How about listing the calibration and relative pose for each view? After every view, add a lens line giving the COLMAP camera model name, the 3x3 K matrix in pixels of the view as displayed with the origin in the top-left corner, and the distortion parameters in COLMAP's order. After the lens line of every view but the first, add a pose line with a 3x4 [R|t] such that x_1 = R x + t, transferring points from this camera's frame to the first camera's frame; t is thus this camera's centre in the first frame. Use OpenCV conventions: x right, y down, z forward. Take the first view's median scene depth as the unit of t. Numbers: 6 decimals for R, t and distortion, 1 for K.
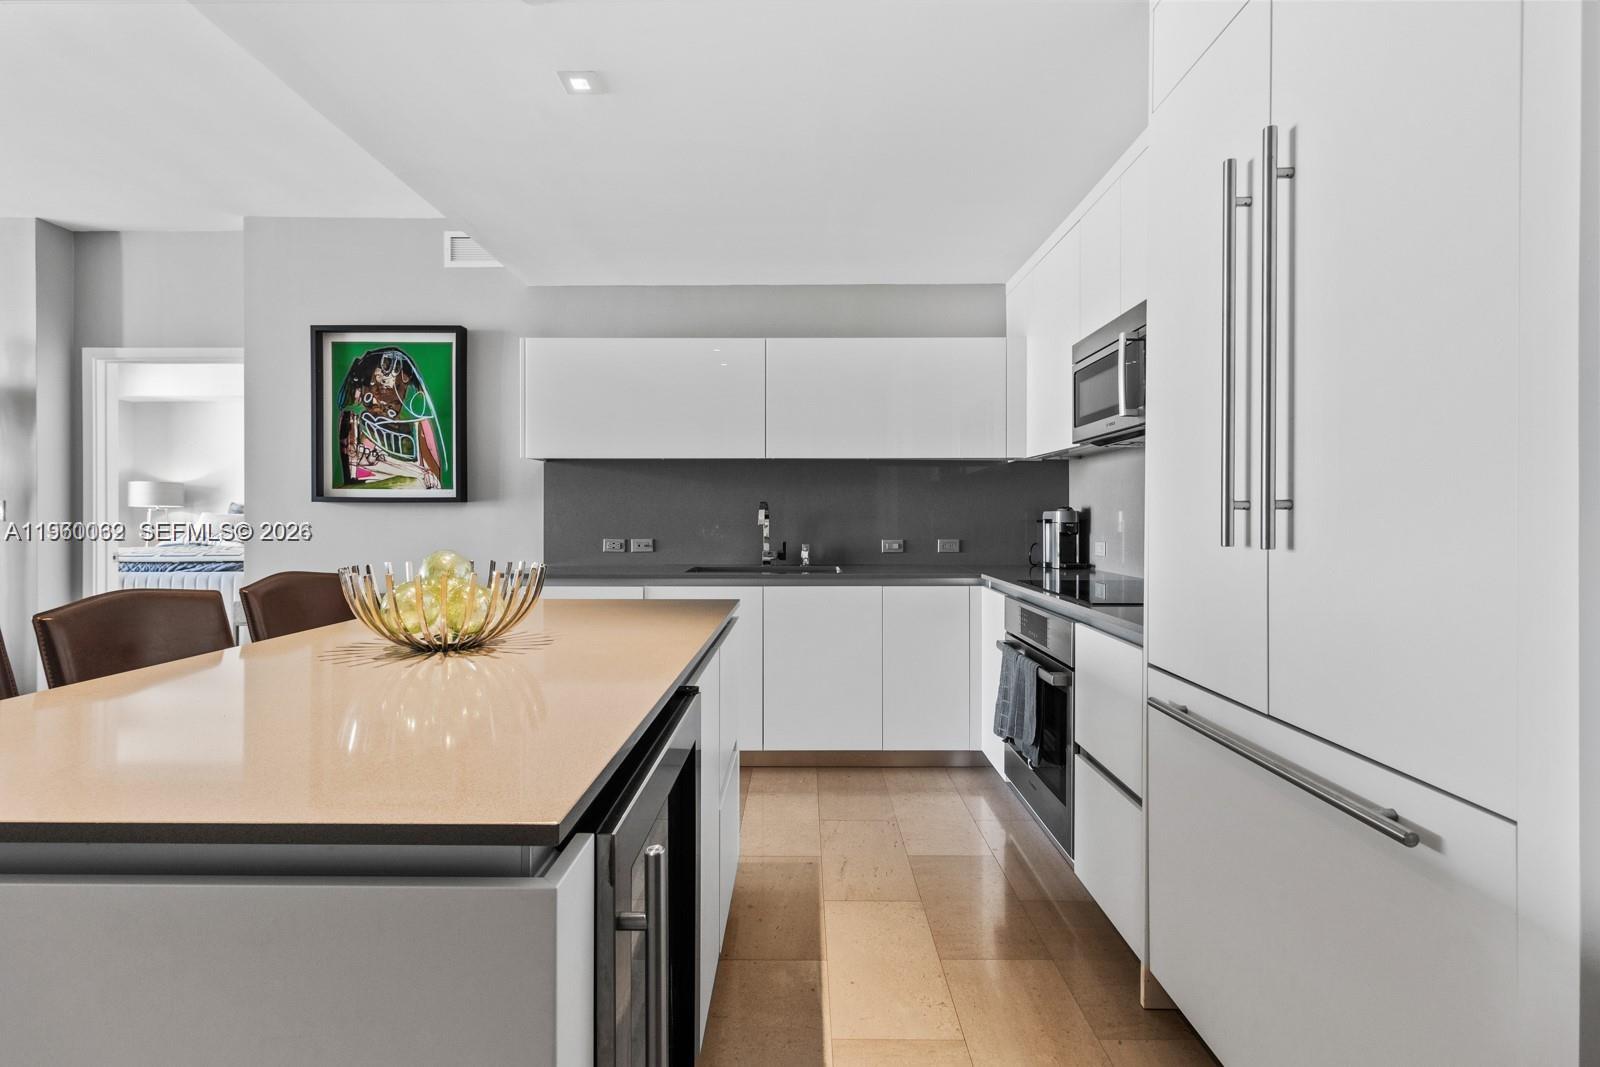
lens RADIAL K [[740.3, 0, 798.9], [0, 740.3, 509.8], [0, 0, 1]] dist [0.004347, 0.000252]
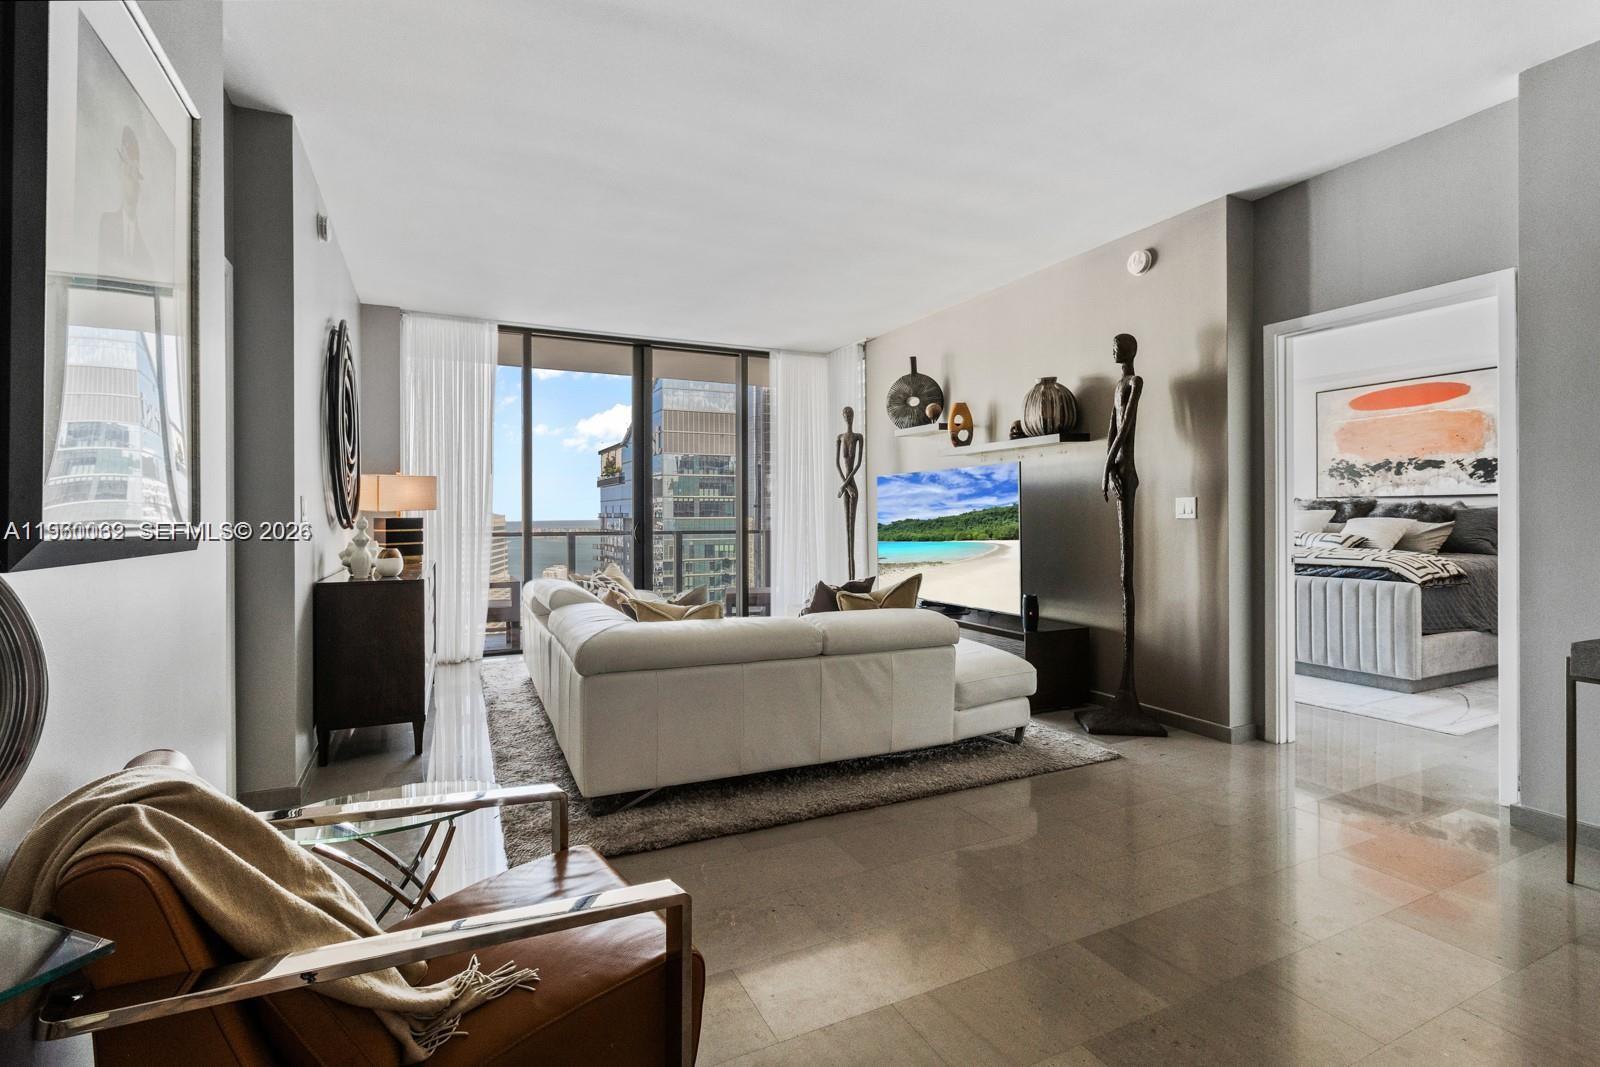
lens RADIAL K [[740.3, 0, 798.9], [0, 740.3, 509.8], [0, 0, 1]] dist [0.004347, 0.000252]
pose [[0.446289, -0.007655, -0.894856, -0.392646], [0.009663, 0.999946, -0.003735, 0.003554], [0.894837, -0.006980, 0.446339, 0.085757]]
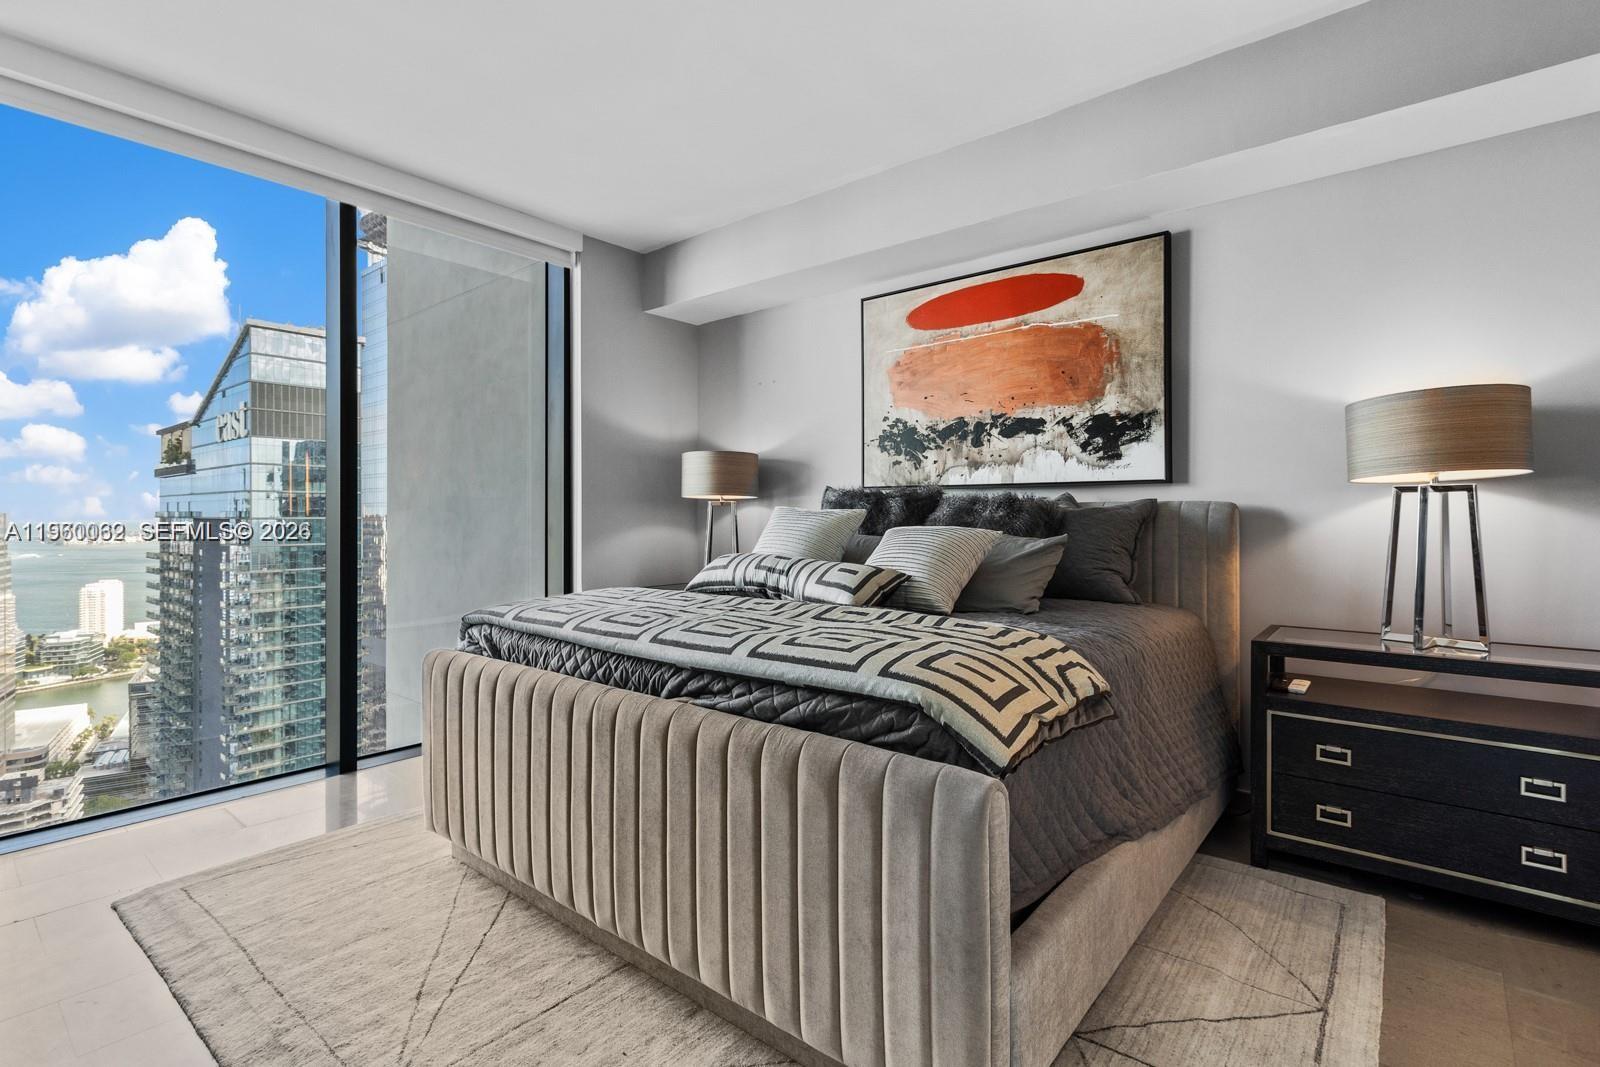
lens RADIAL K [[740.3, 0, 798.9], [0, 740.3, 509.8], [0, 0, 1]] dist [0.004347, 0.000252]
pose [[0.772613, -0.004190, -0.634864, -0.823862], [0.005256, 0.999986, -0.000204, 0.008711], [0.634856, -0.003179, 0.772624, 1.074653]]
